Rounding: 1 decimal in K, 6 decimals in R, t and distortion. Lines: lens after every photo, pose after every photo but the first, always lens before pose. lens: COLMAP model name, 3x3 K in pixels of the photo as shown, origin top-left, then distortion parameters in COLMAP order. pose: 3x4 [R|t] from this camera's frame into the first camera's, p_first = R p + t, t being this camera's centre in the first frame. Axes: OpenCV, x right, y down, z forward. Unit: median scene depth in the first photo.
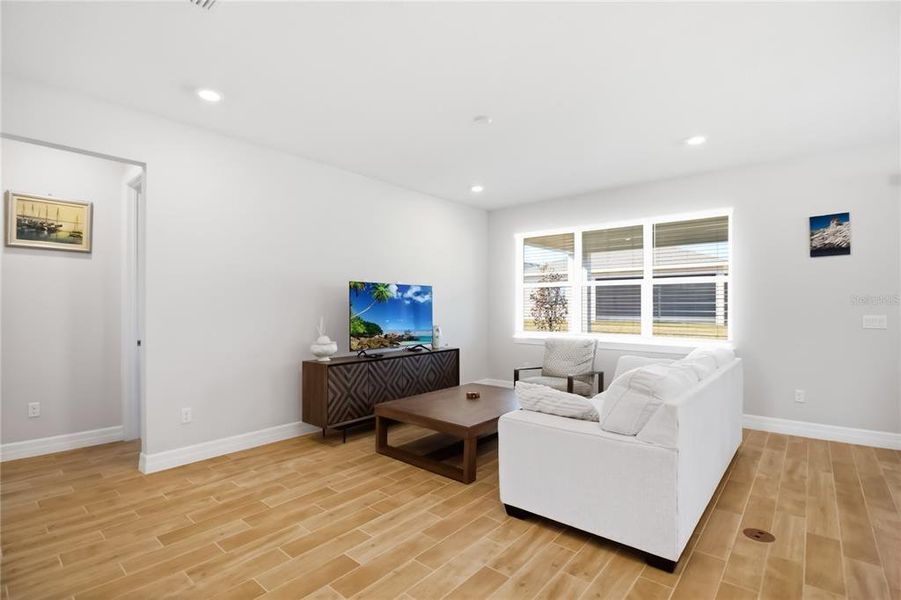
lens RADIAL K [[419.4, 0, 455.4], [0, 419.4, 317.0], [0, 0, 1]] dist [-0.009135, -0.006786]
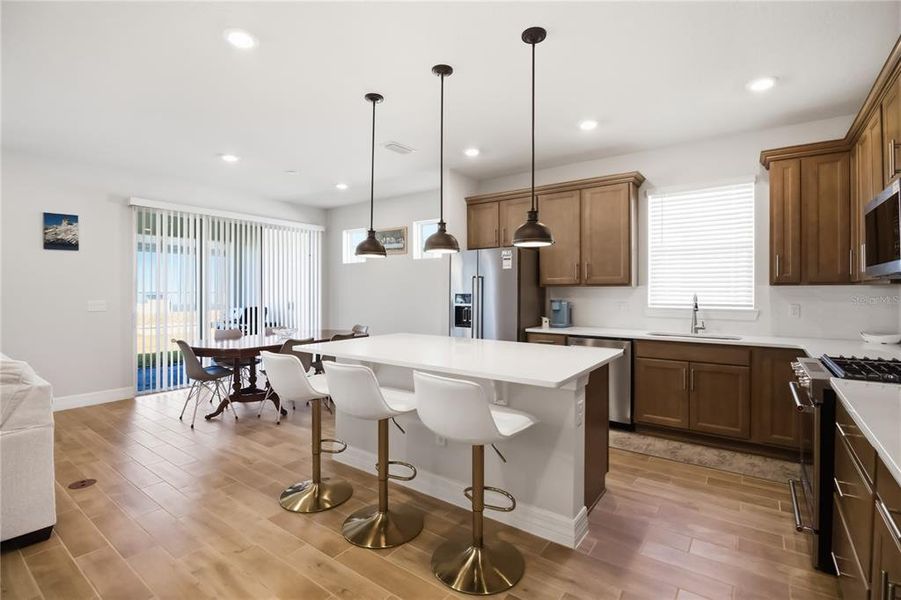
lens RADIAL K [[419.4, 0, 450.9], [0, 419.4, 291.0], [0, 0, 1]] dist [-0.009135, -0.006786]
pose [[-0.071879, 0.002976, 0.997409, -0.321898], [0.018919, 0.999820, -0.001620, -0.009552], [-0.997234, 0.018754, -0.071923, 0.000437]]
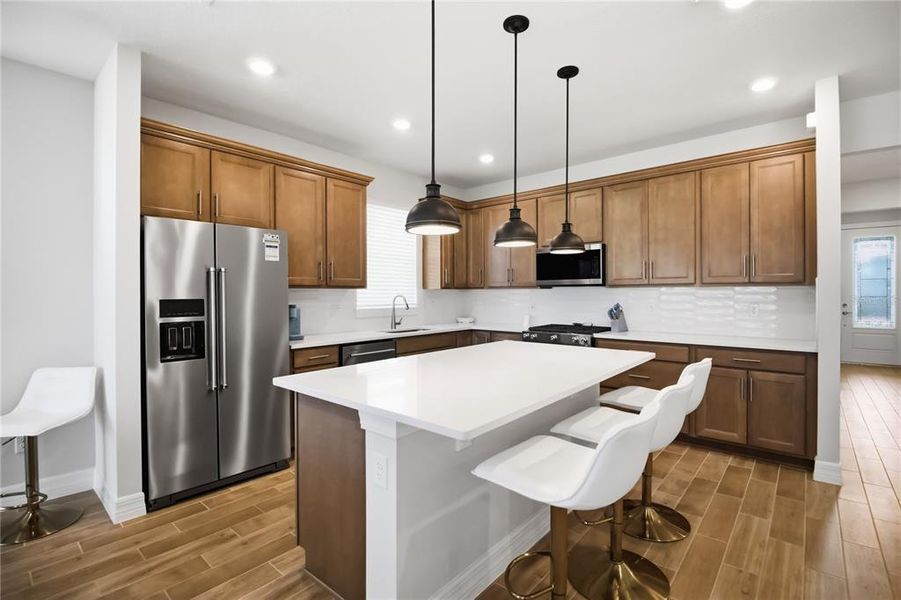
lens RADIAL K [[419.4, 0, 450.8], [0, 419.4, 294.4], [0, 0, 1]] dist [-0.009135, -0.006786]
pose [[-0.999973, 0.006066, 0.004170, 0.461309], [0.006160, 0.999718, 0.022948, -0.022663], [-0.004030, 0.022973, -0.999728, 0.535432]]
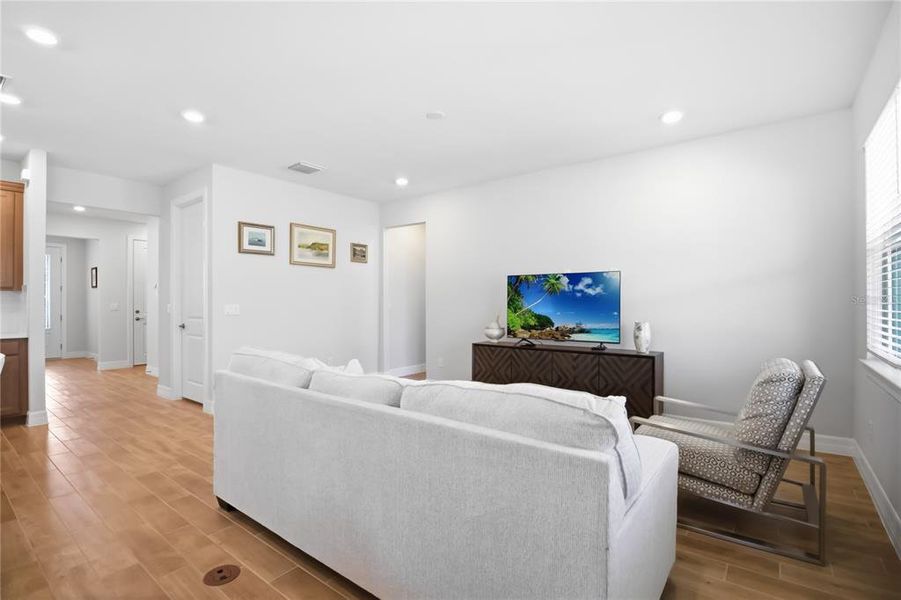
lens RADIAL K [[419.4, 0, 455.4], [0, 419.4, 304.9], [0, 0, 1]] dist [-0.009135, -0.006786]
pose [[0.057134, 0.008237, -0.998333, 0.912719], [-0.021475, 0.999745, 0.007020, -0.012178], [0.998136, 0.021038, 0.057297, 0.814705]]
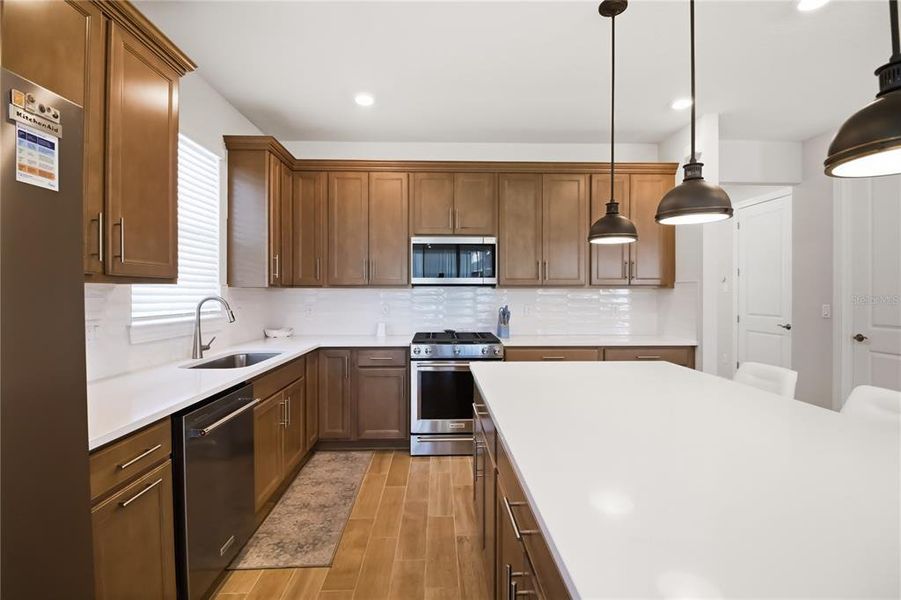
lens RADIAL K [[419.4, 0, 453.2], [0, 419.4, 291.1], [0, 0, 1]] dist [-0.009135, -0.006786]
pose [[-0.736000, -0.001768, -0.676979, 0.776202], [-0.012296, 0.999867, 0.010757, -0.015172], [0.676870, 0.016241, -0.735924, 0.096176]]
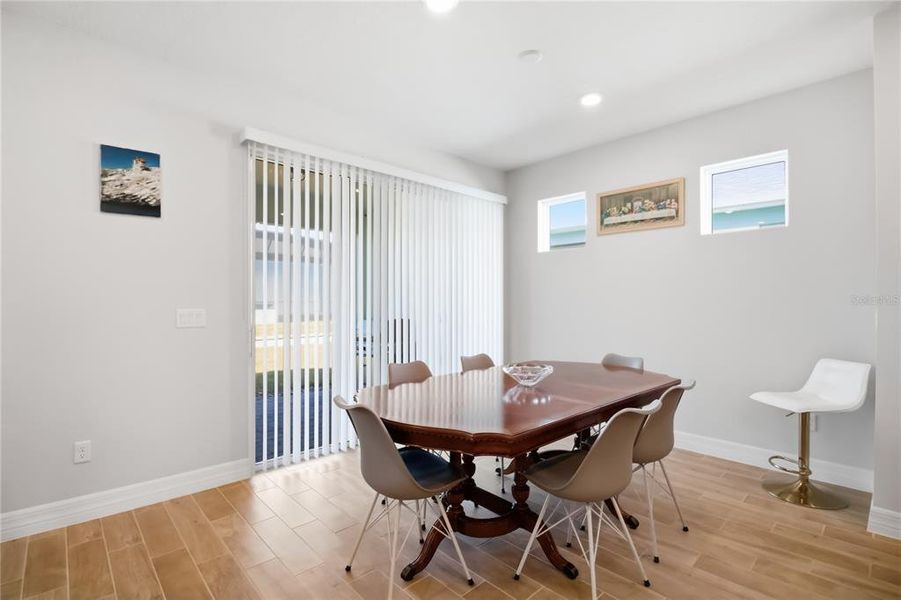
lens RADIAL K [[419.4, 0, 446.9], [0, 419.4, 297.4], [0, 0, 1]] dist [-0.009135, -0.006786]
pose [[0.123461, 0.012286, 0.992273, 0.333274], [0.021882, 0.999647, -0.015100, -0.002359], [-0.992108, 0.023577, 0.123149, 0.444180]]
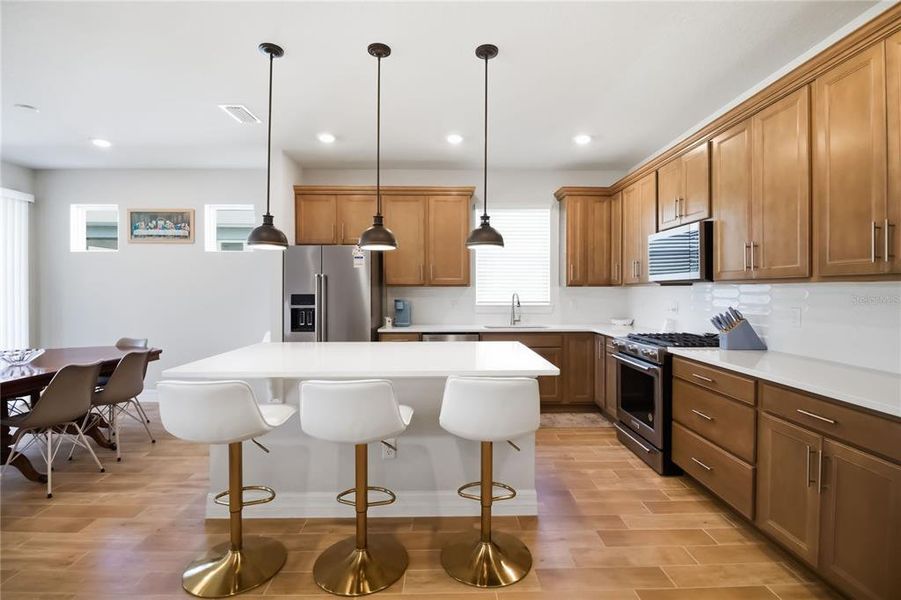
lens RADIAL K [[419.4, 0, 452.2], [0, 419.4, 293.4], [0, 0, 1]] dist [-0.009135, -0.006786]
pose [[-0.664289, -0.002788, 0.747470, -0.177061], [0.016510, 0.999694, 0.018402, -0.018117], [-0.747293, 0.024565, -0.664040, 0.305961]]
